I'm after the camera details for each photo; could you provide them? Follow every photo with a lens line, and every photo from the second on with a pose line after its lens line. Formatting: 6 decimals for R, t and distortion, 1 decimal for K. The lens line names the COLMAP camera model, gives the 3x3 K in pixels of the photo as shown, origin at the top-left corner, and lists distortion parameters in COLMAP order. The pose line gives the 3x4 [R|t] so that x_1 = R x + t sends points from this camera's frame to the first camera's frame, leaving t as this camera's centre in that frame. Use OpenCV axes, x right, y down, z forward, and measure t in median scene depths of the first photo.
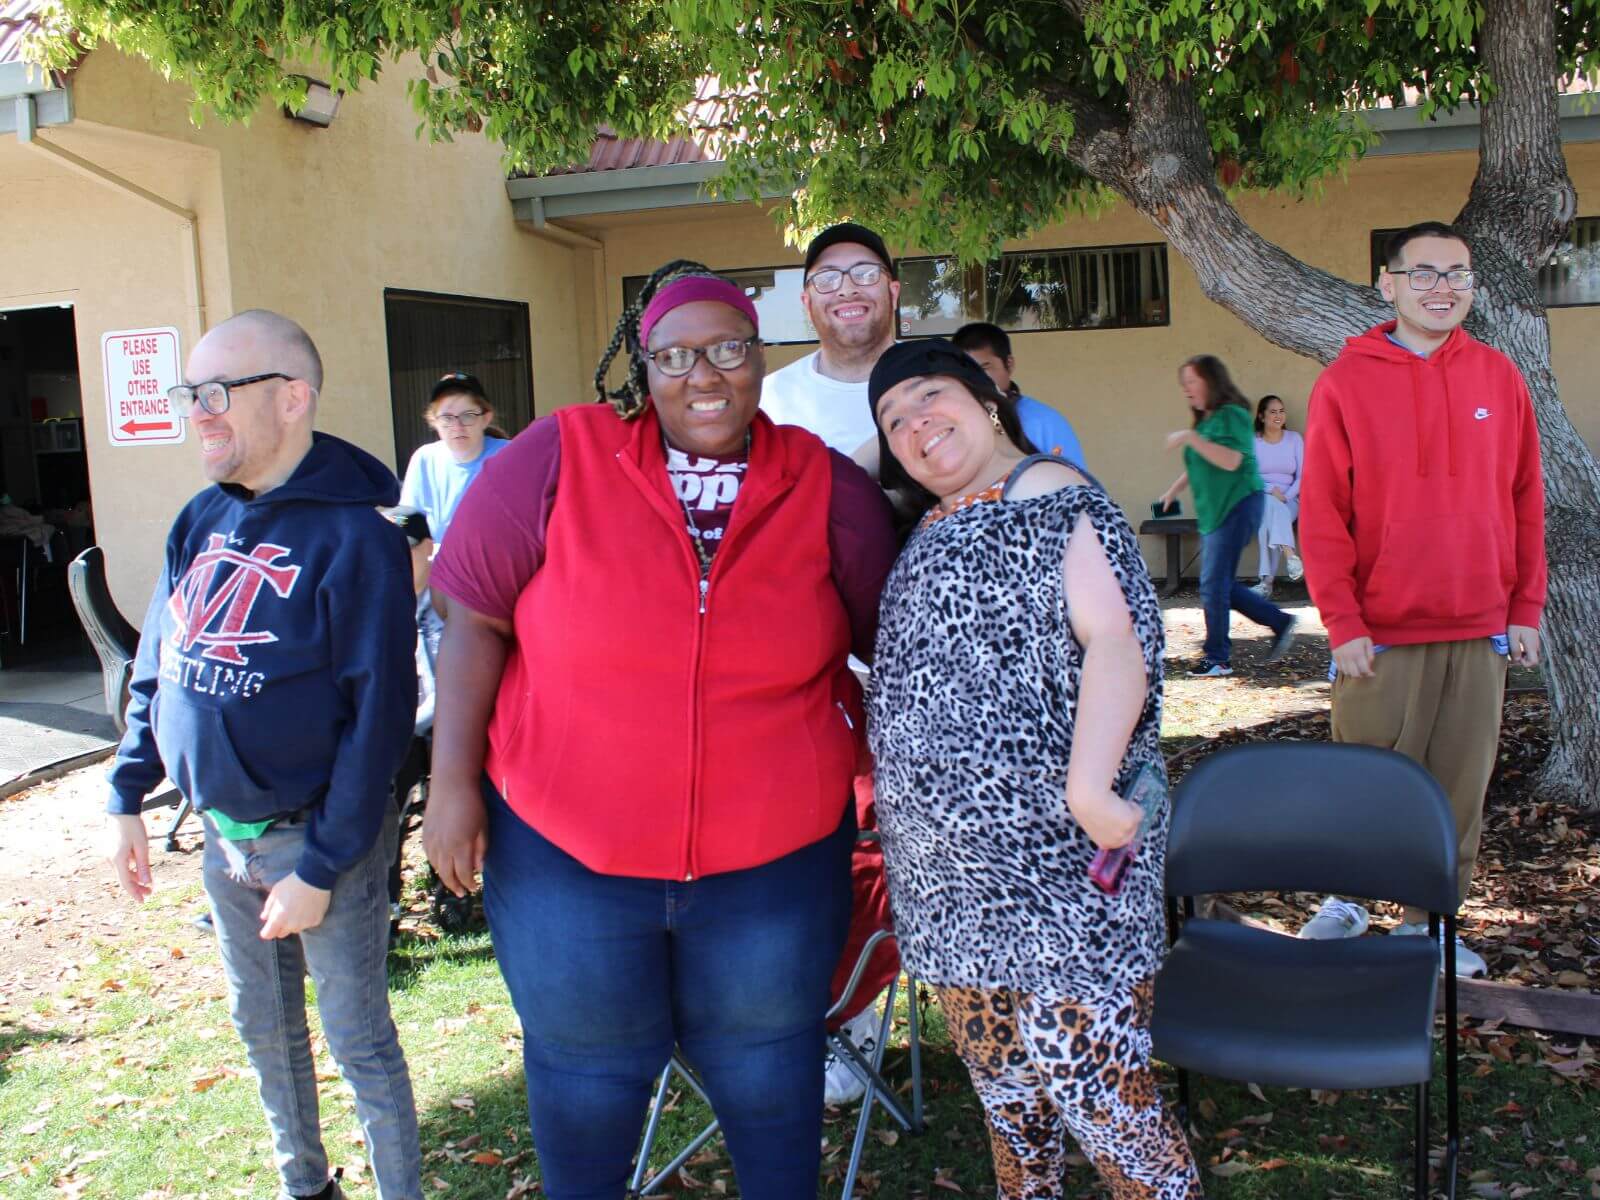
lens RADIAL K [[1394.4, 0, 800.0], [0, 1394.4, 600.0], [0, 0, 1]] dist [-0.204915, 0.311476]
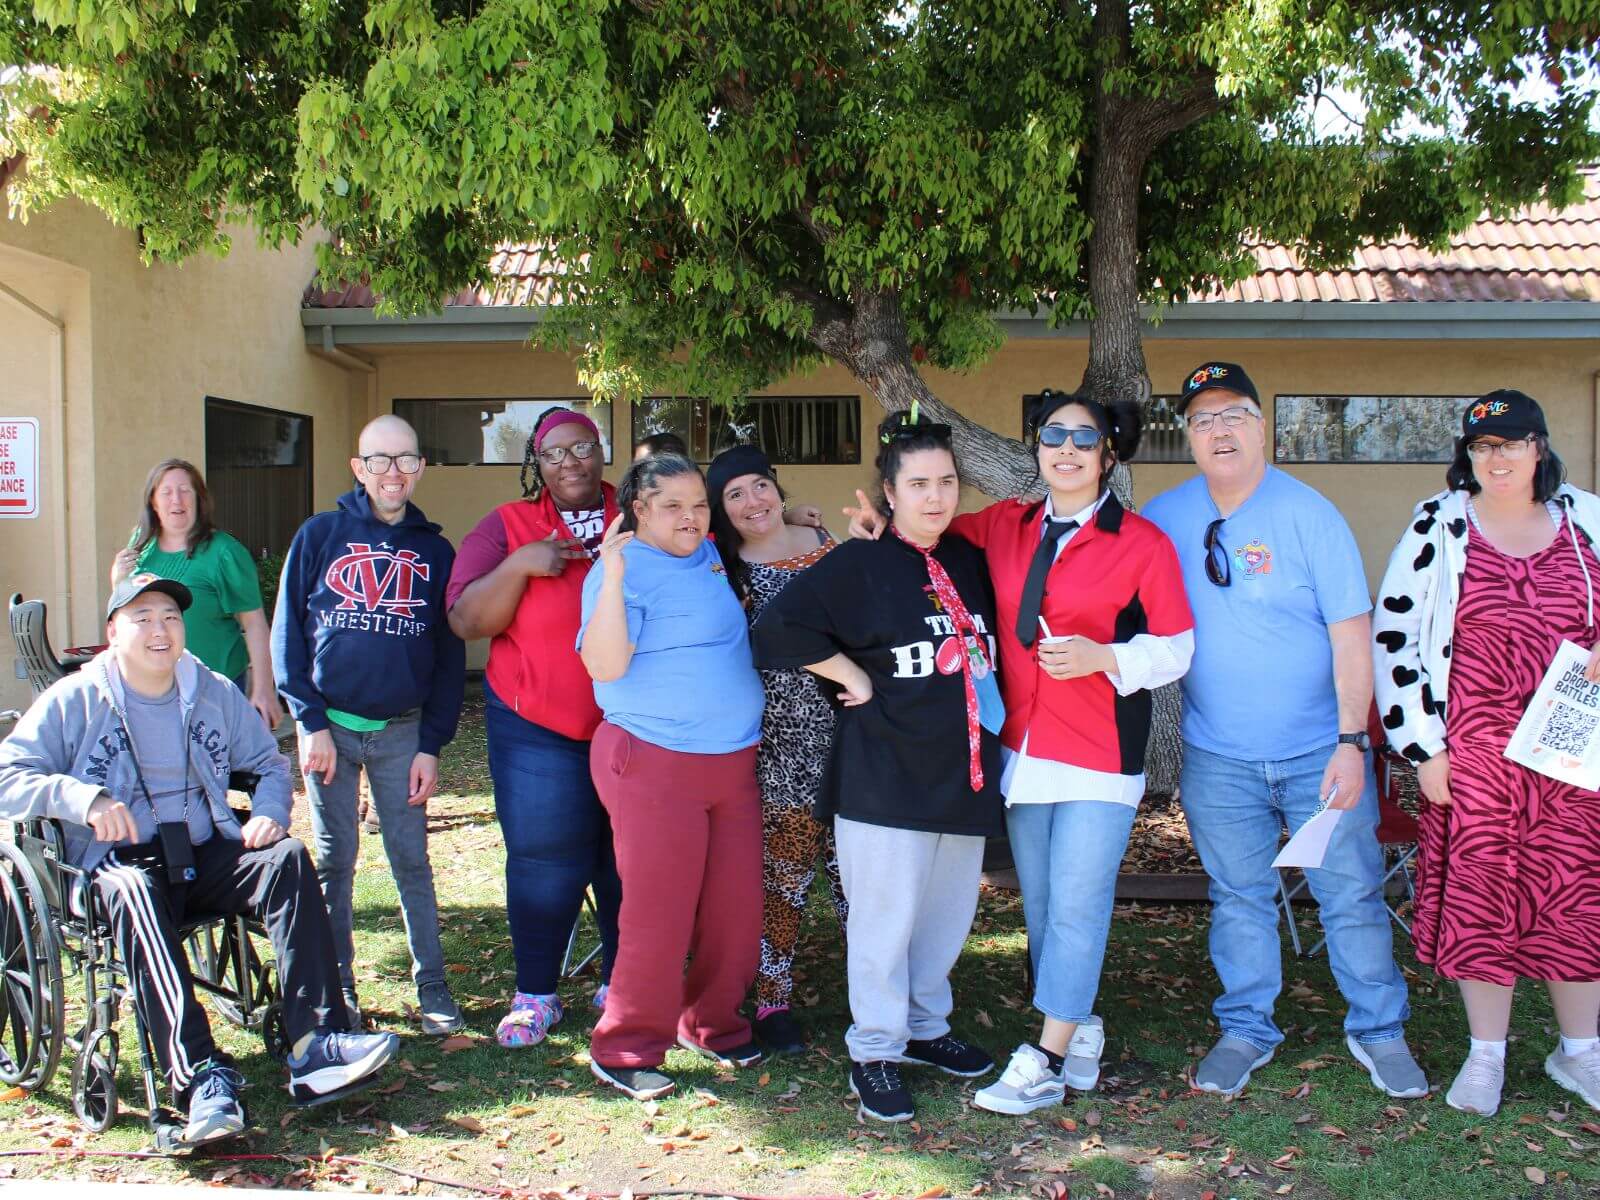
lens RADIAL K [[1394.4, 0, 800.0], [0, 1394.4, 600.0], [0, 0, 1]] dist [-0.204915, 0.311476]
pose [[0.970861, 0.030615, 0.237680, -0.102662], [-0.008078, 0.995423, -0.095221, 0.056530], [-0.239508, 0.090526, 0.966665, -0.251320]]
